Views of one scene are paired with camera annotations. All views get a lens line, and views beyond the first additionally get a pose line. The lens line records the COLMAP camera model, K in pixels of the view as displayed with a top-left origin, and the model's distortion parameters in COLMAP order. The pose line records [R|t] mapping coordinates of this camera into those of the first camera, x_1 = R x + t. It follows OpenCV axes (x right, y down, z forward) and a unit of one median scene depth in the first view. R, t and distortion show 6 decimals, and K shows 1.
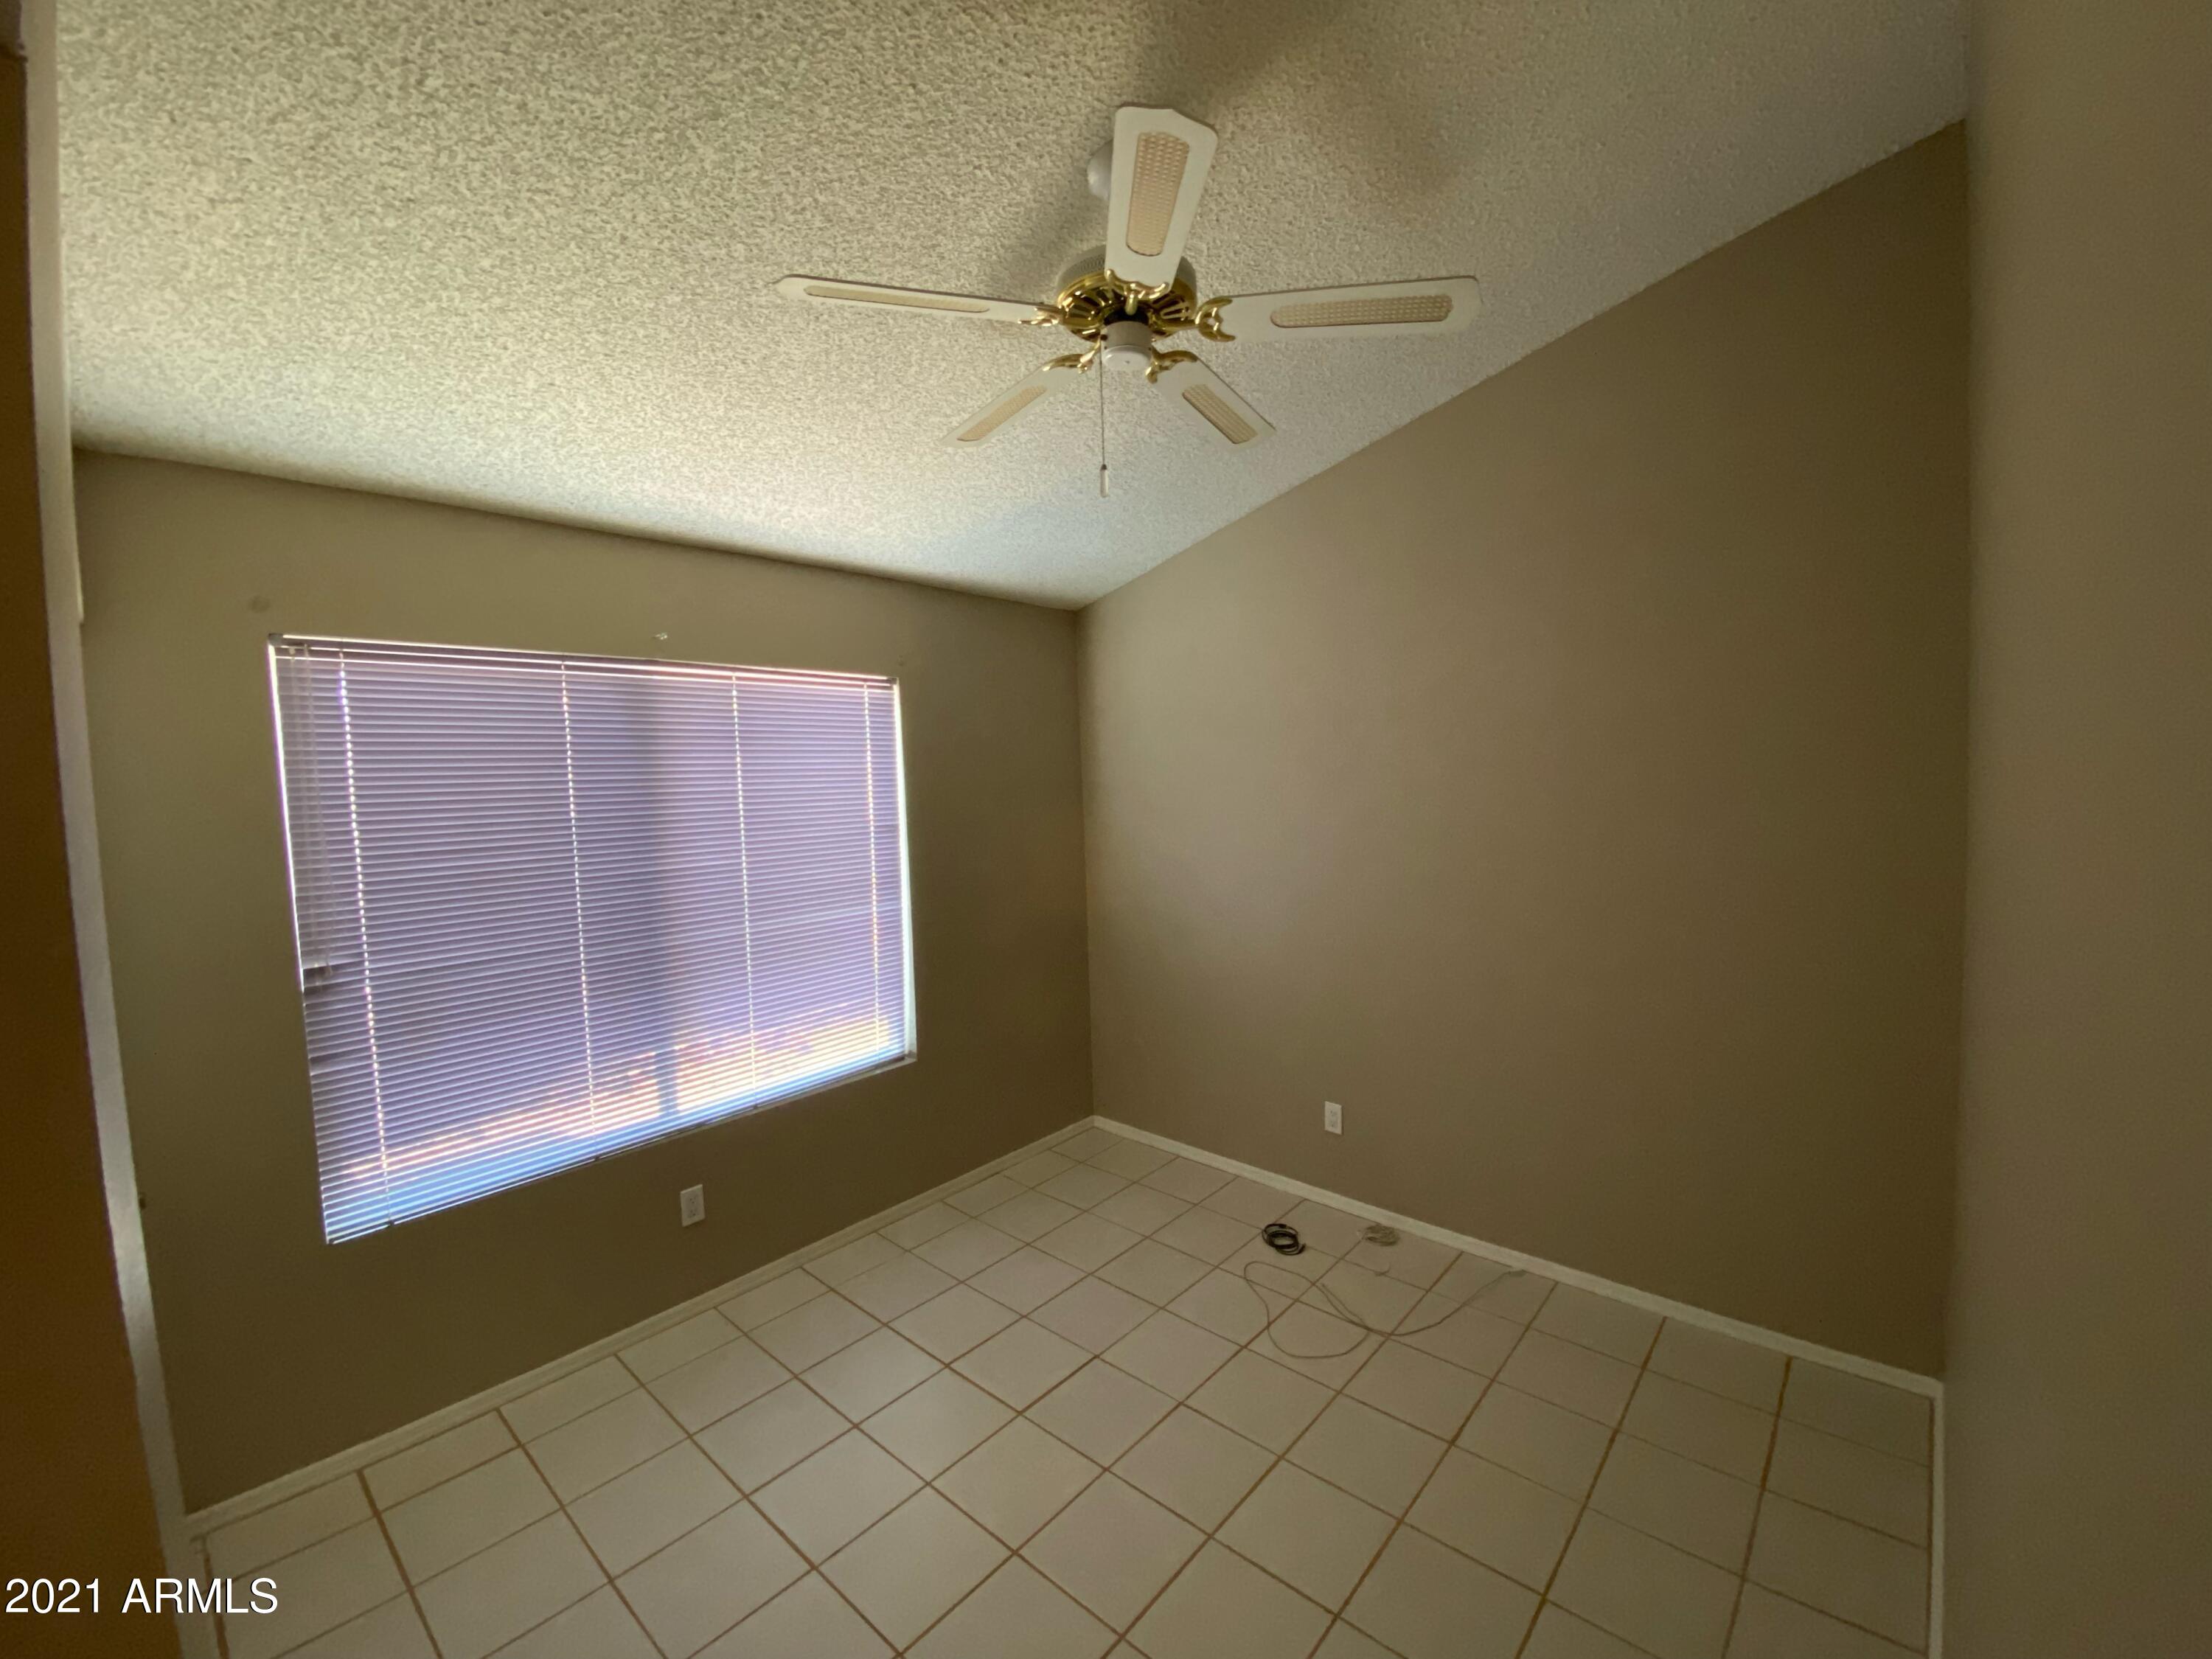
lens RADIAL K [[904.4, 0, 1097.6], [0, 904.4, 830.4], [0, 0, 1]] dist [0.010282, -0.014673]
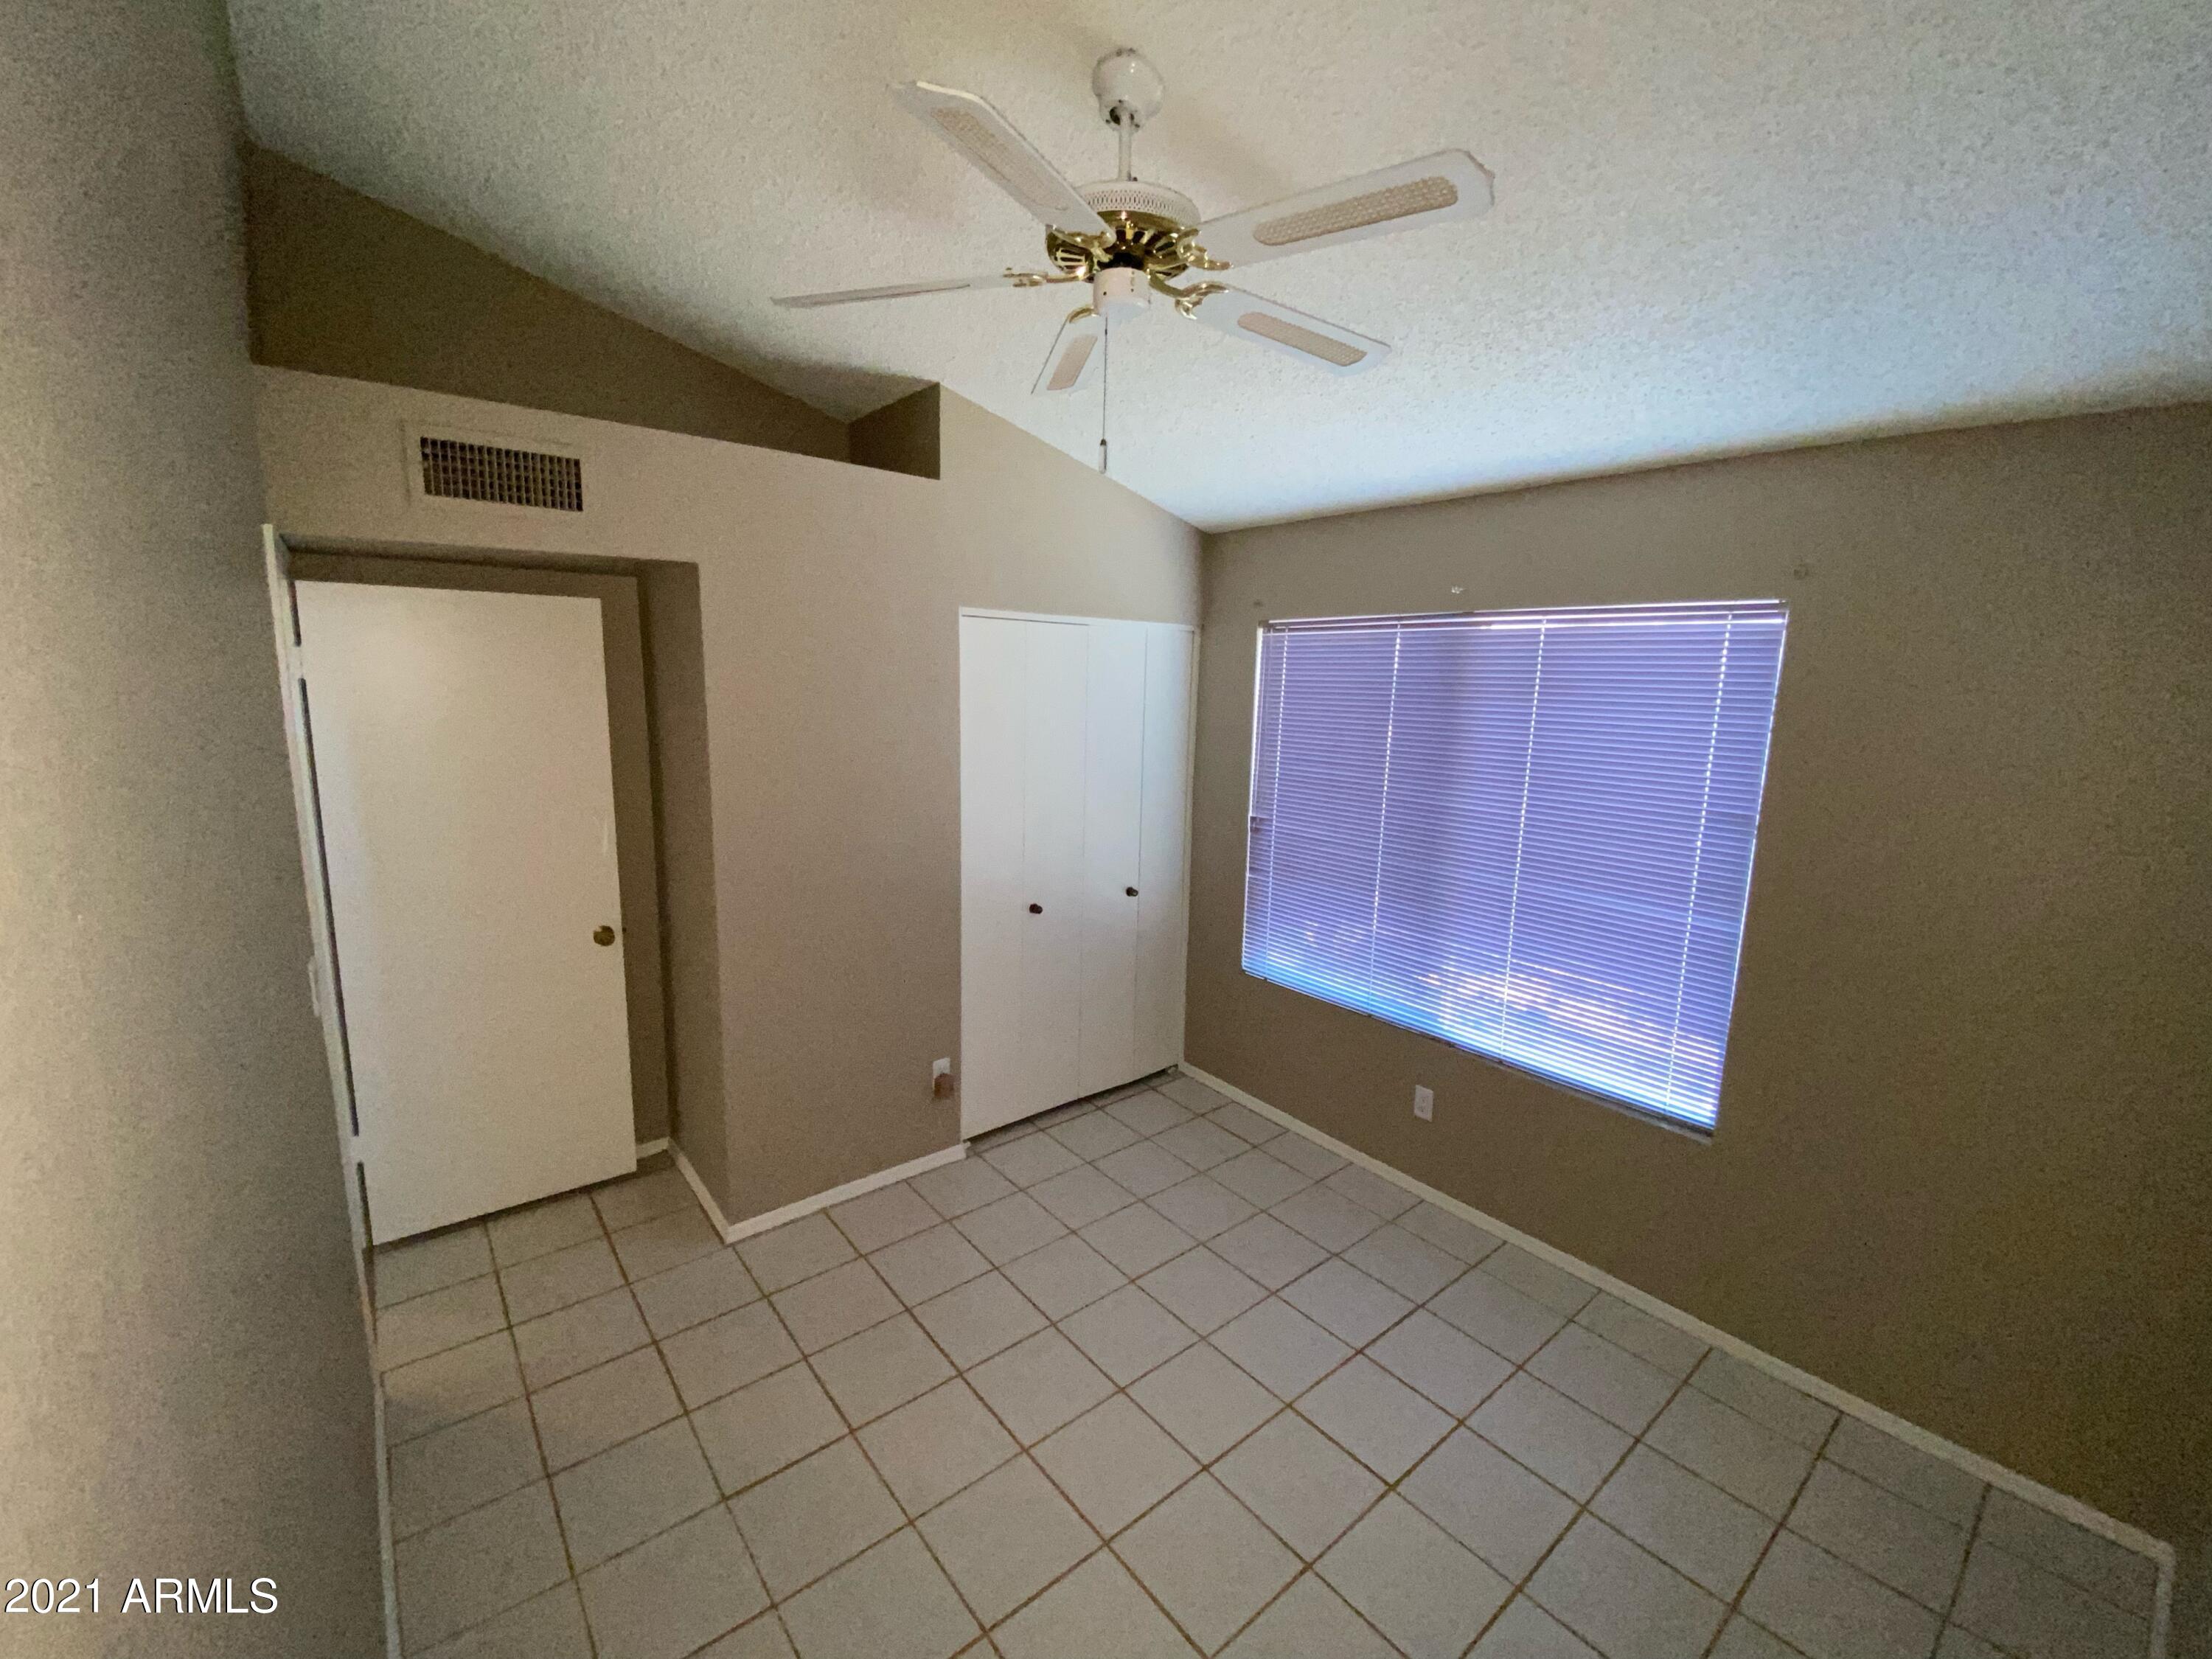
lens RADIAL K [[904.4, 0, 1098.7], [0, 904.4, 823.6], [0, 0, 1]] dist [0.010282, -0.014673]
pose [[-0.177137, 0.184669, -0.966706, 0.656176], [-0.079025, 0.976398, 0.201001, -0.121547], [0.981008, 0.111999, -0.158363, 0.752485]]
